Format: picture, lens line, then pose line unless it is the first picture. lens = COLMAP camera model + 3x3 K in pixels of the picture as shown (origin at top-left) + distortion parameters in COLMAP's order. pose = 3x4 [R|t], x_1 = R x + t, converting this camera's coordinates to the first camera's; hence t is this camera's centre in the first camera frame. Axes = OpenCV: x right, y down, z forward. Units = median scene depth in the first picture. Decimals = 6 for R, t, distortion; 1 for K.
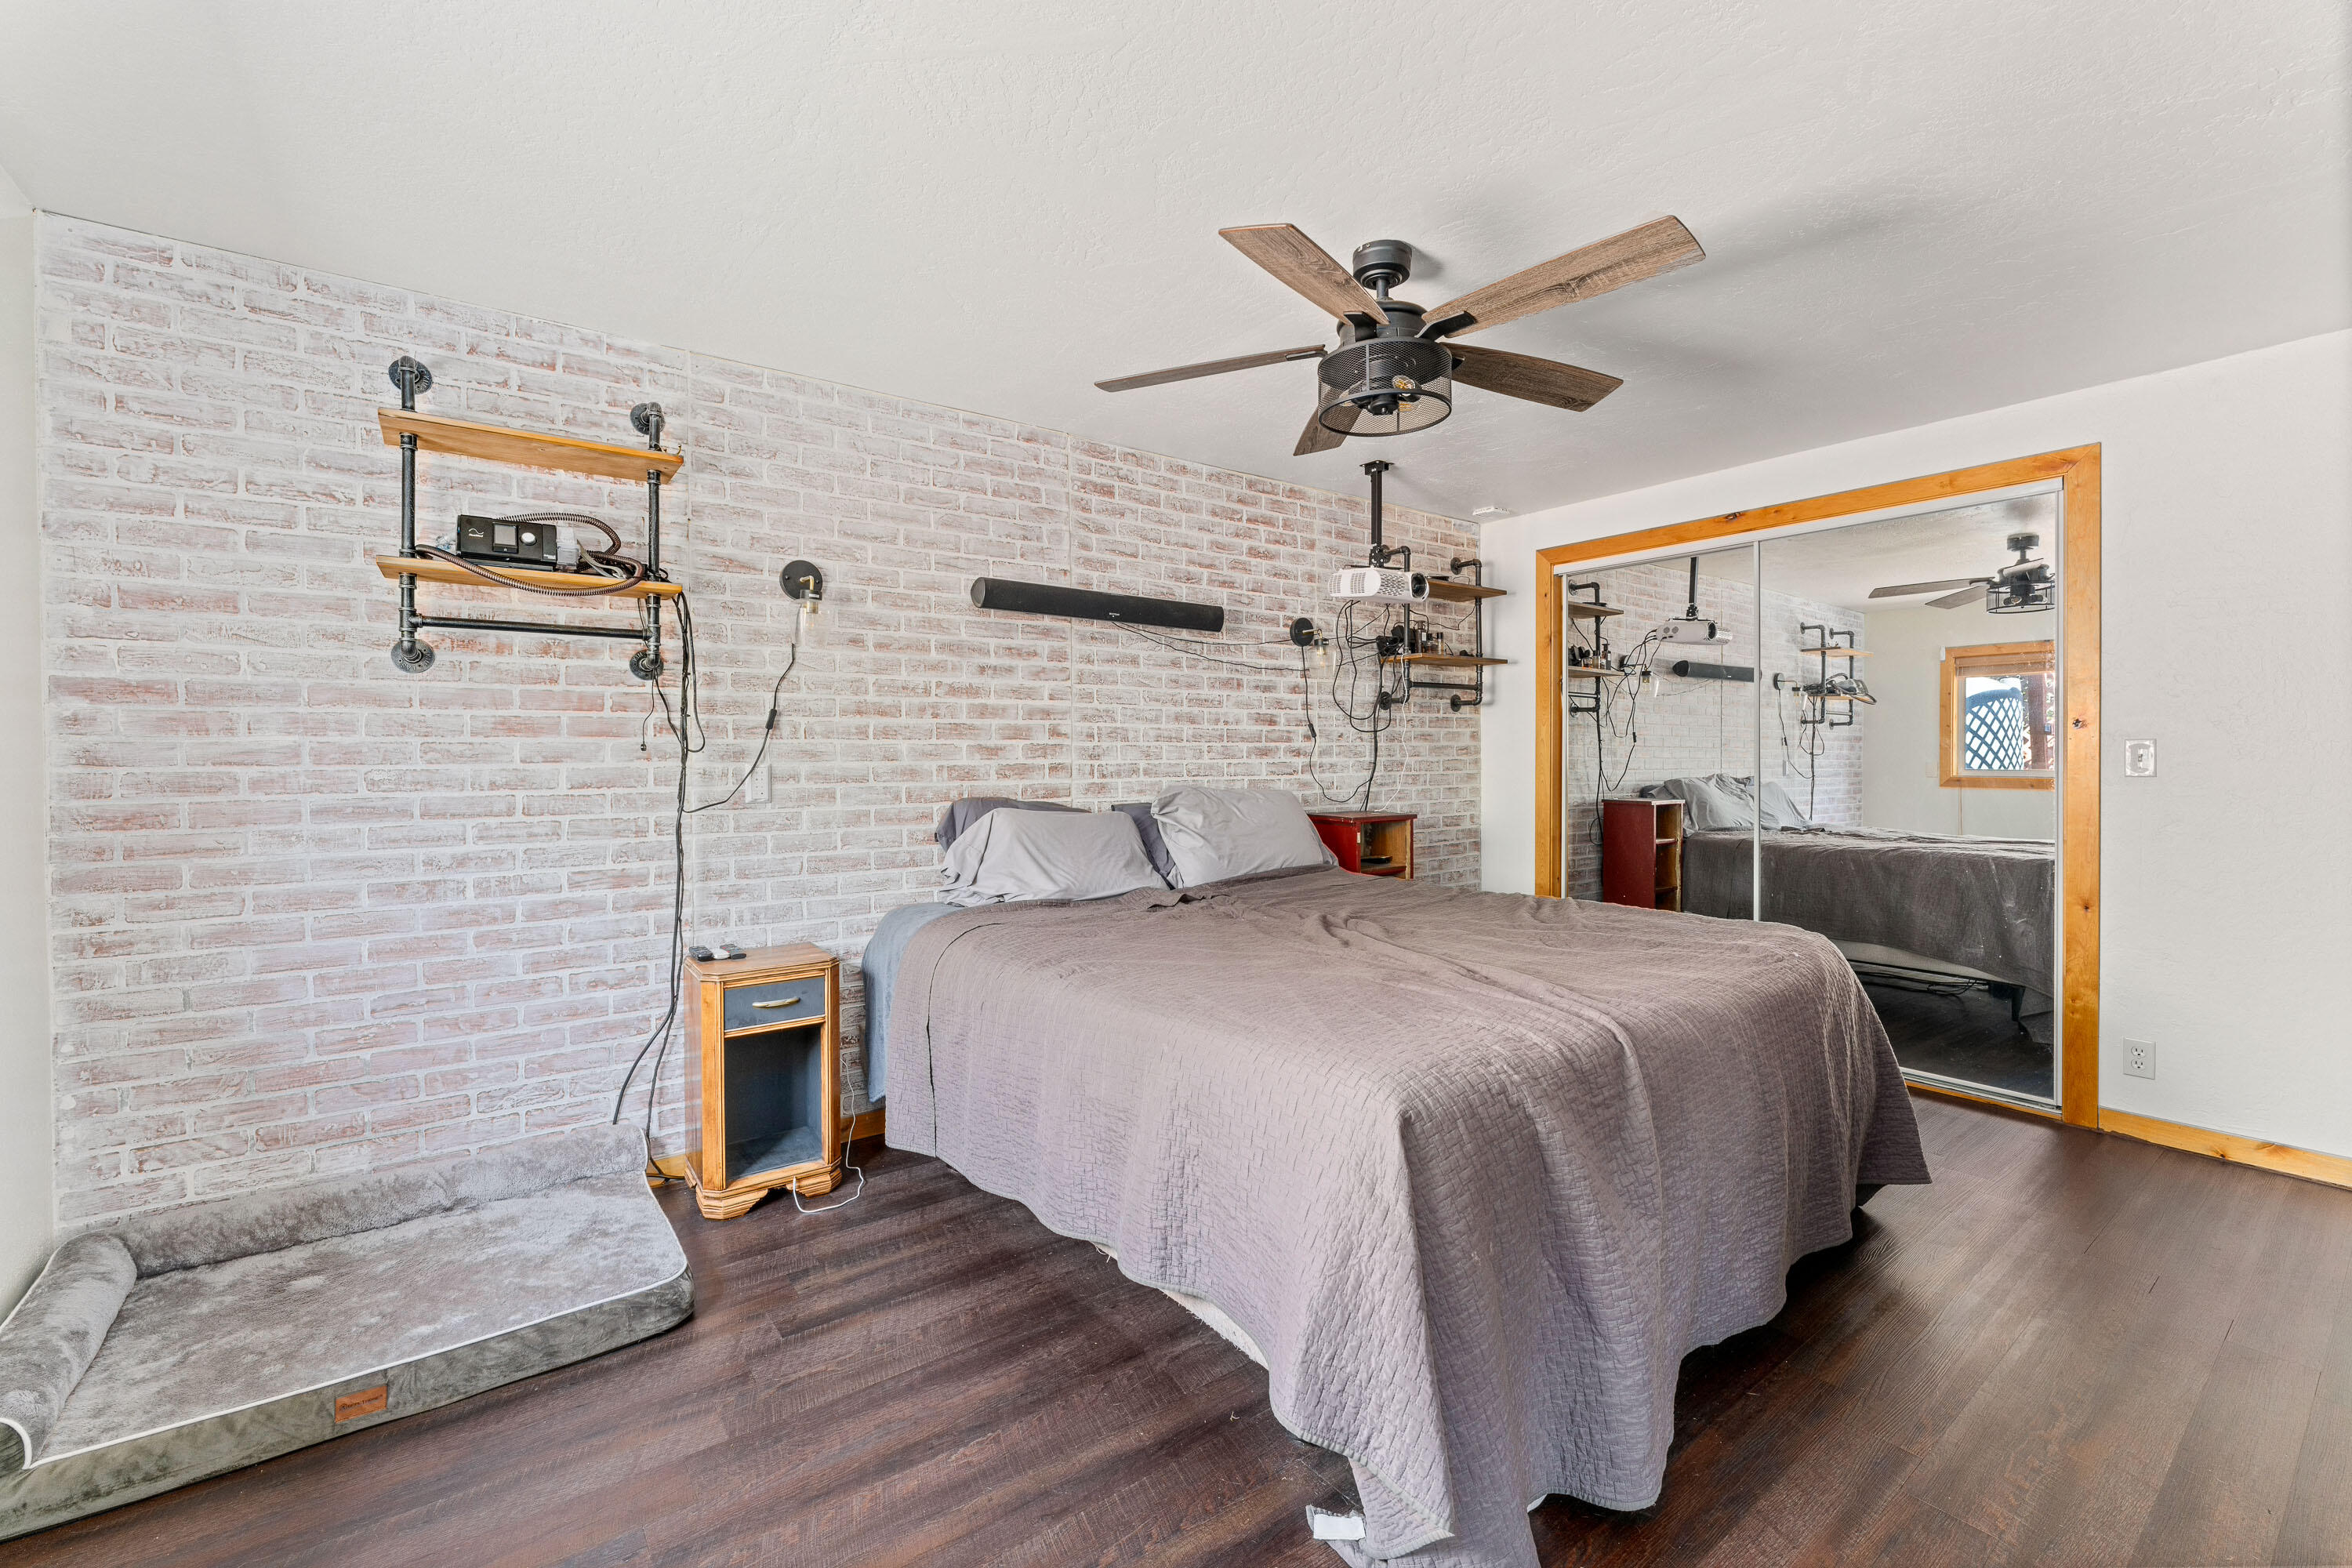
lens RADIAL K [[1001.5, 0, 1180.0], [0, 1001.5, 768.9], [0, 0, 1]] dist [-0.000846, 0.000021]
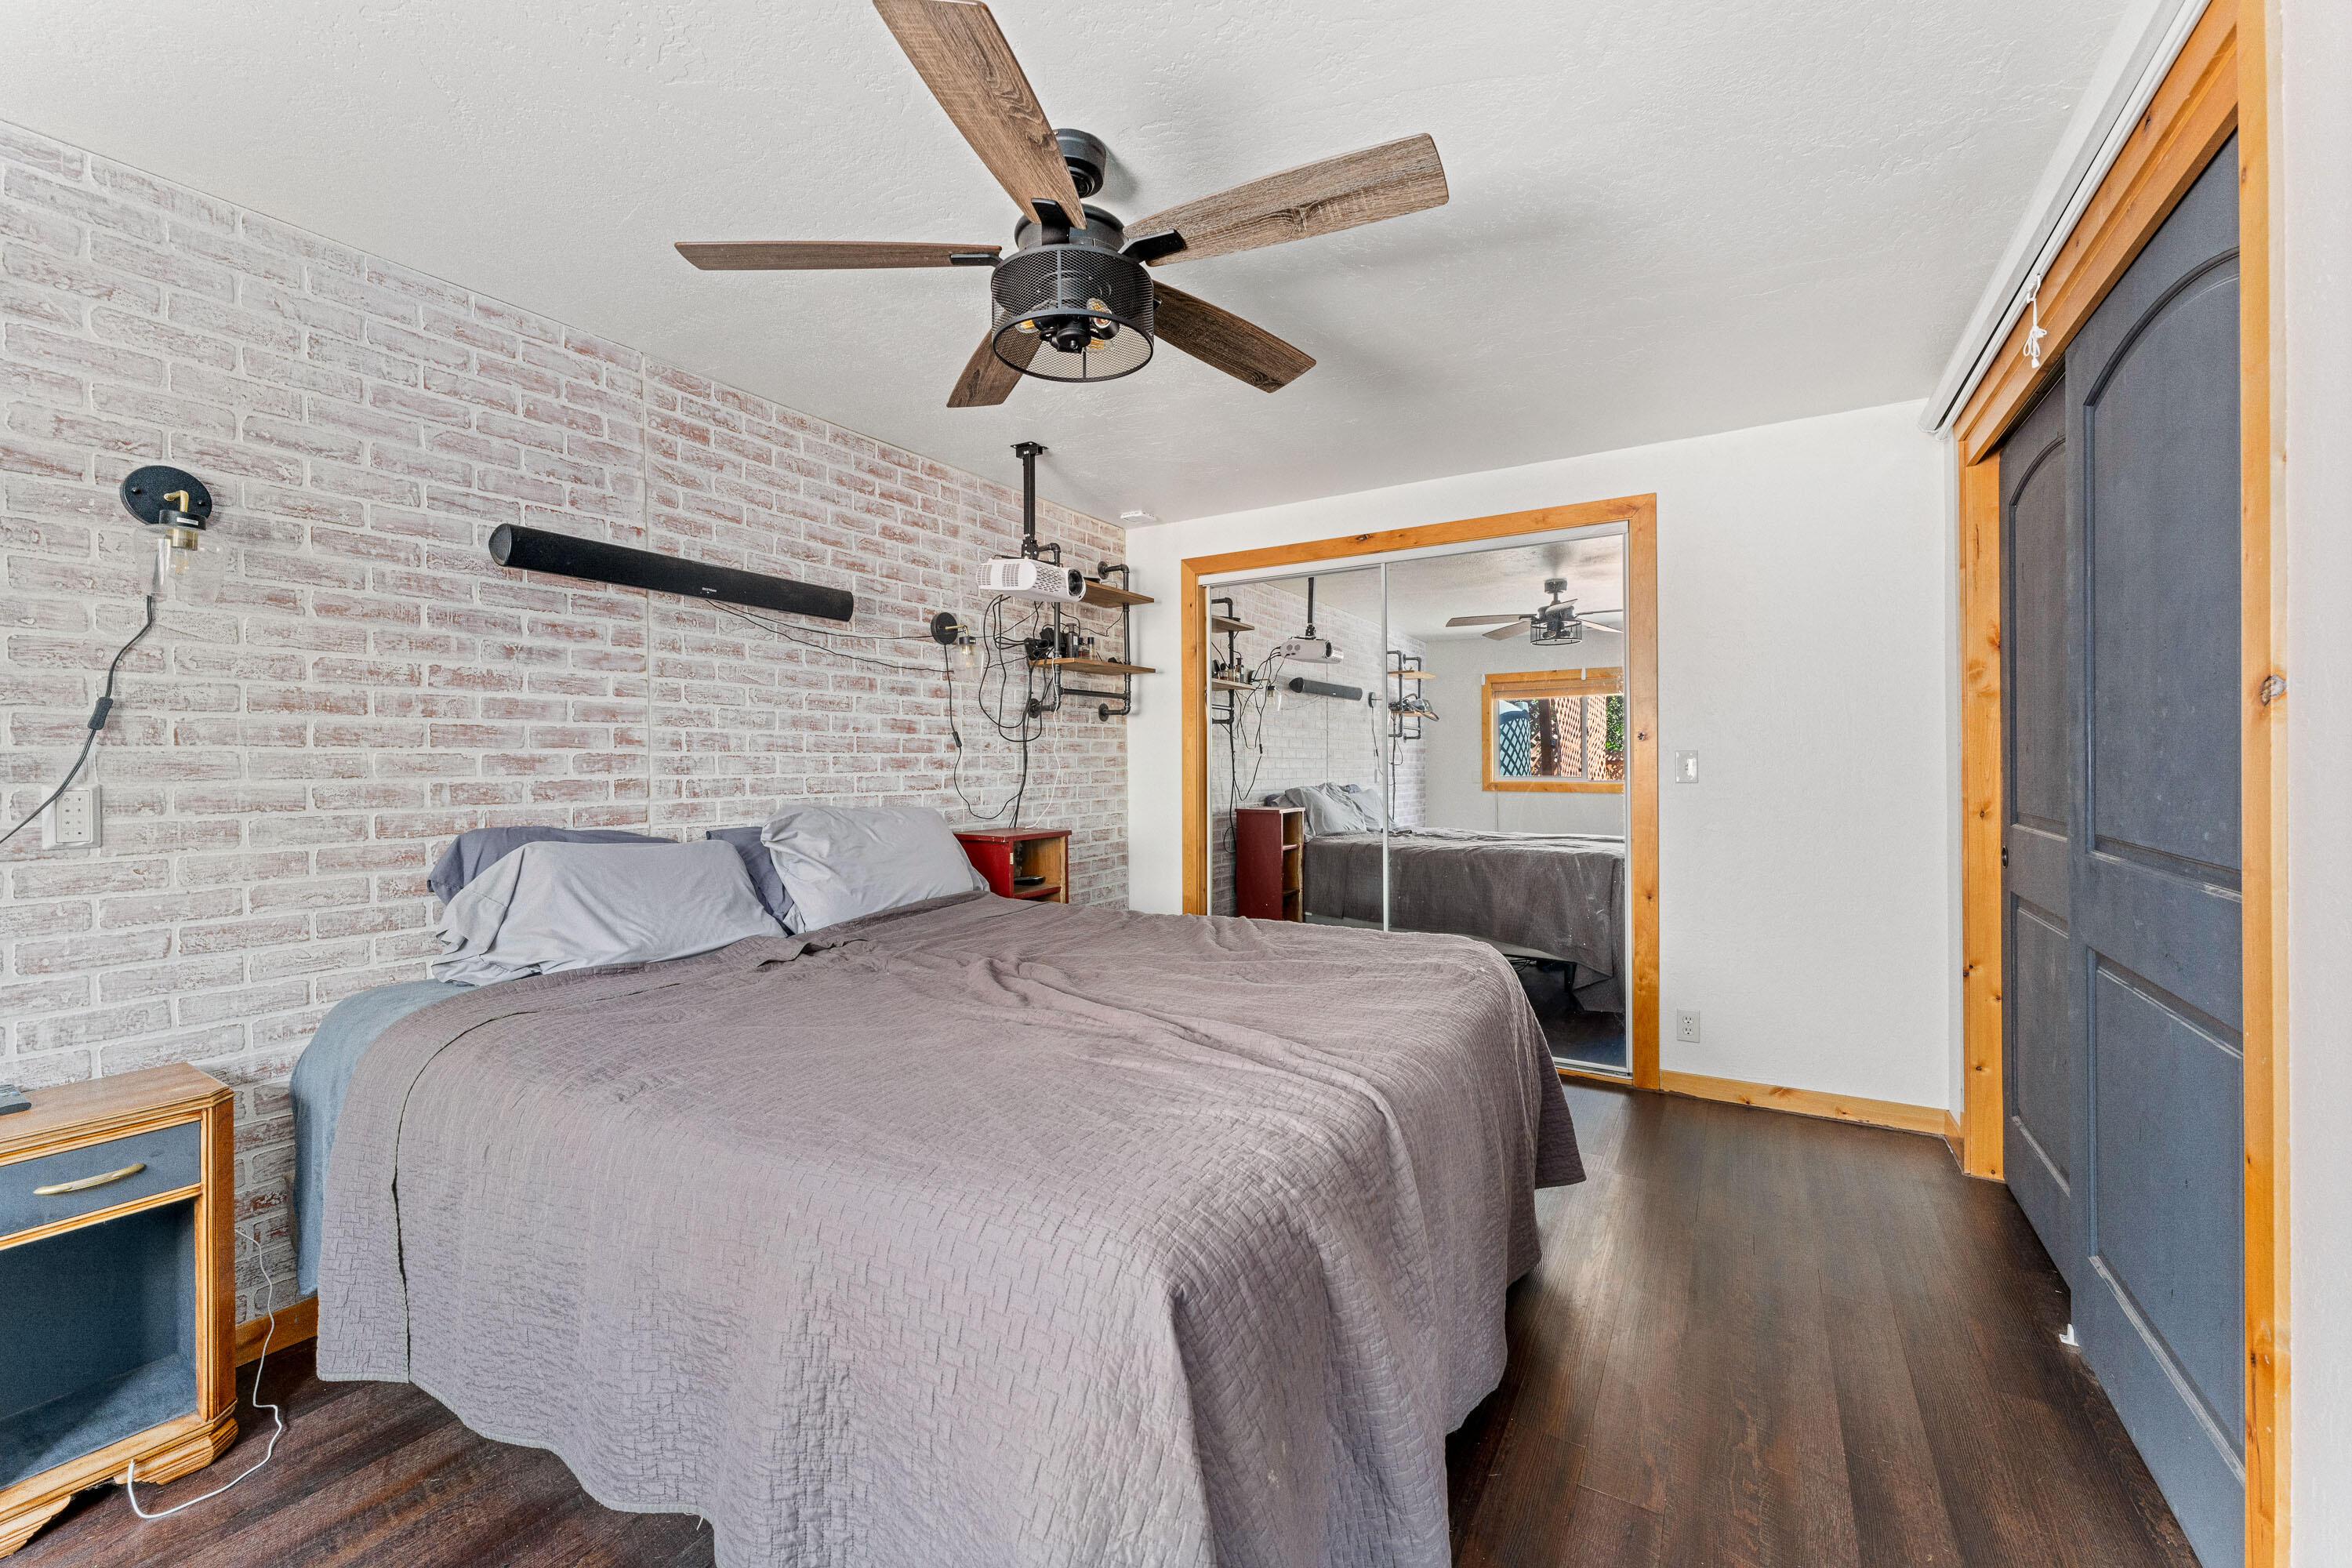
lens RADIAL K [[959.0, 0, 1171.6], [0, 959.0, 768.5], [0, 0, 1]] dist [0.000552, 0.000014]
pose [[0.928575, -0.004362, 0.371118, -0.009508], [0.008700, 0.999912, -0.010014, -0.003277], [-0.371042, 0.012528, 0.928532, 0.185760]]
